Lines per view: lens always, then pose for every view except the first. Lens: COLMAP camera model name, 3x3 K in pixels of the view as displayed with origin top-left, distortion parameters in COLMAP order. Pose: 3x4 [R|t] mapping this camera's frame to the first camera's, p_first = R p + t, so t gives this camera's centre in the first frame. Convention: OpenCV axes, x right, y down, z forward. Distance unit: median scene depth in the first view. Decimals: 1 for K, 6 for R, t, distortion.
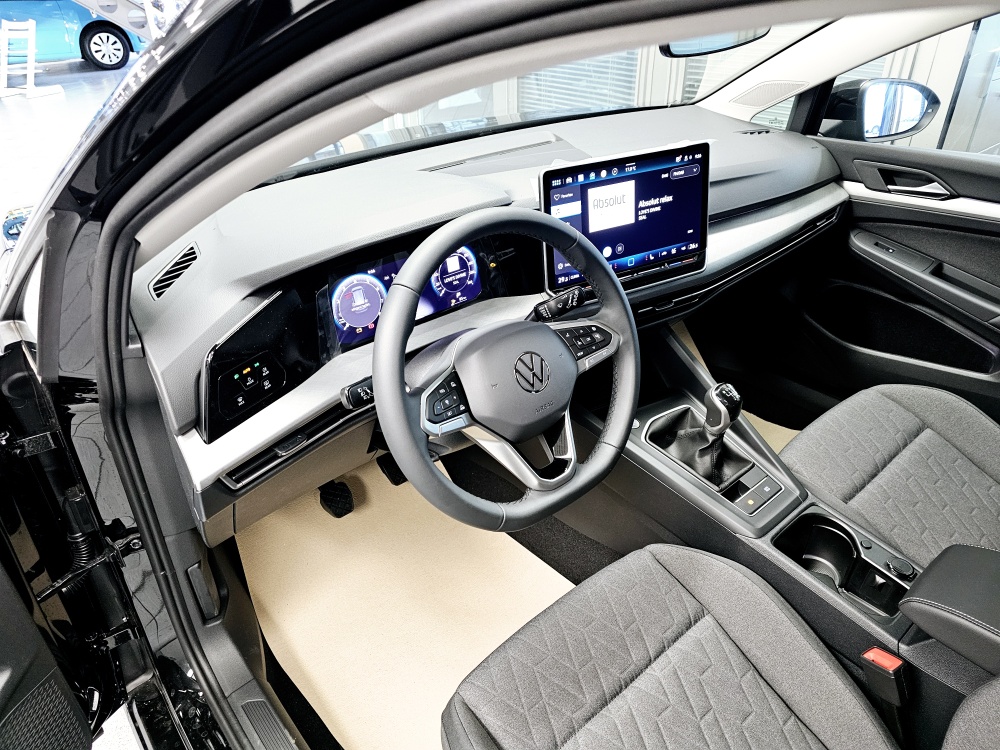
lens RADIAL K [[669.8, 0, 507.3], [0, 669.8, 388.3], [0, 0, 1]] dist [0.077057, -0.066465]
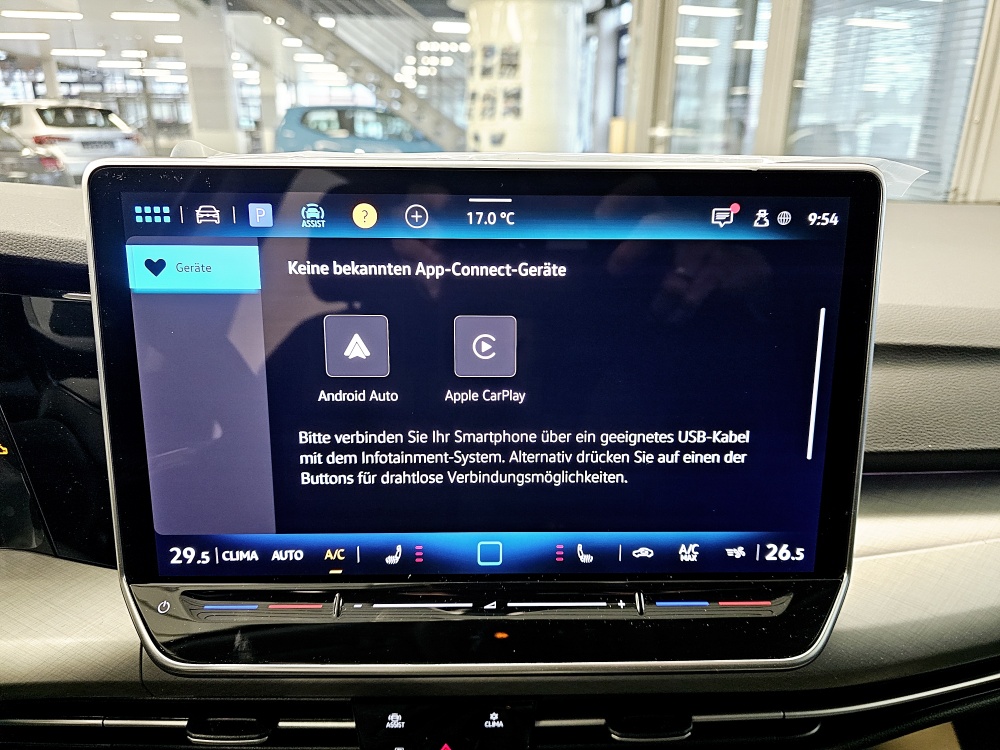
lens RADIAL K [[695.1, 0, 498.7], [0, 695.1, 375.2], [0, 0, 1]] dist [0.012209, -0.027014]
pose [[0.884463, 0.180151, -0.430431, 0.308761], [-0.272167, 0.948466, -0.162290, -0.221710], [0.379013, 0.260688, 0.887914, 0.771066]]
